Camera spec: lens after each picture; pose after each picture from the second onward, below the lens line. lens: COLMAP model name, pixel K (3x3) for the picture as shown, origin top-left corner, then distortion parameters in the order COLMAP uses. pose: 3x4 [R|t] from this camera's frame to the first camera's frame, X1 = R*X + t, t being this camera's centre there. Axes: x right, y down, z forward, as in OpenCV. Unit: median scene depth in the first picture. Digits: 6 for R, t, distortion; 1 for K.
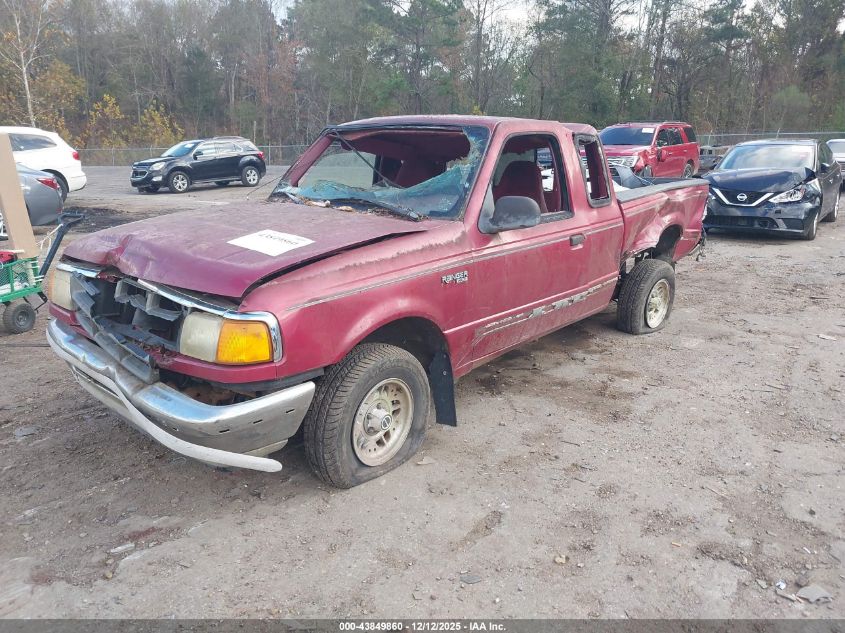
lens RADIAL K [[673.6, 0, 422.5], [0, 673.6, 316.5], [0, 0, 1]] dist [-0.029104, 0.003368]
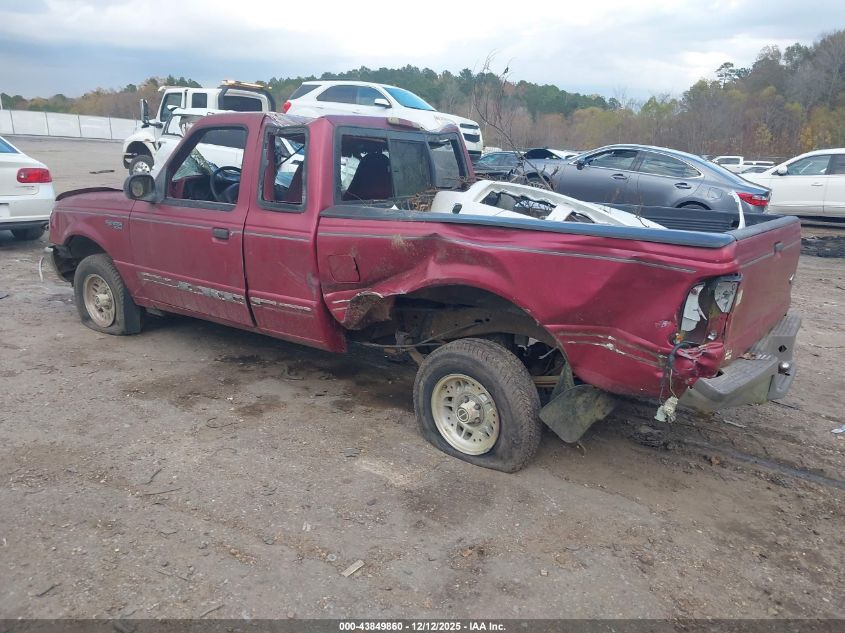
lens RADIAL K [[673.6, 0, 422.5], [0, 673.6, 316.5], [0, 0, 1]] dist [-0.029104, 0.003368]
pose [[0.060481, 0.233790, -0.970404, 1.251869], [-0.278116, 0.937632, 0.208561, -0.293078], [0.958641, 0.257271, 0.121730, 1.226709]]
